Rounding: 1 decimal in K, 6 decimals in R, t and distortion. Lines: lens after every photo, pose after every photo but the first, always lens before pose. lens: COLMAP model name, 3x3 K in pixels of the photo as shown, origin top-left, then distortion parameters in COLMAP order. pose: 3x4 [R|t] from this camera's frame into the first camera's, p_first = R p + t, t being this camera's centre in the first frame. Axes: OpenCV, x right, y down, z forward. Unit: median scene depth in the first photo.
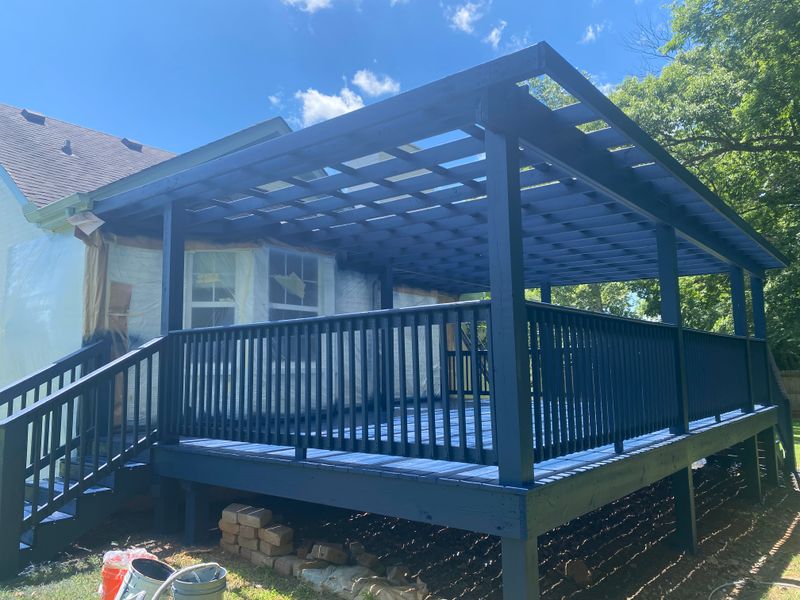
lens RADIAL K [[612.0, 0, 398.4], [0, 612.0, 302.4], [0, 0, 1]] dist [0.033497, -0.021556]
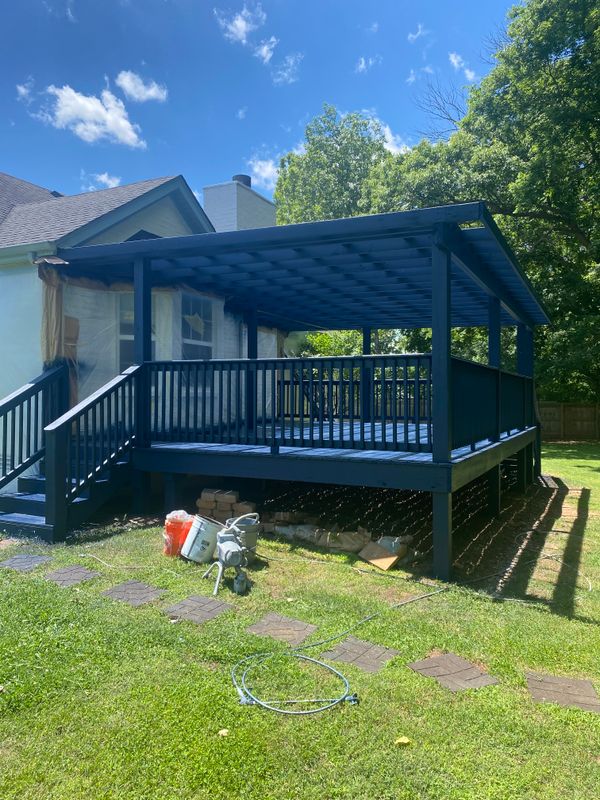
lens RADIAL K [[612.0, 0, 299.9], [0, 612.0, 394.2], [0, 0, 1]] dist [0.033497, -0.021556]
pose [[0.974123, 0.022080, 0.224935, -0.233849], [-0.045336, 0.994078, 0.098758, -0.017998], [-0.221423, -0.106401, 0.969356, -0.221170]]
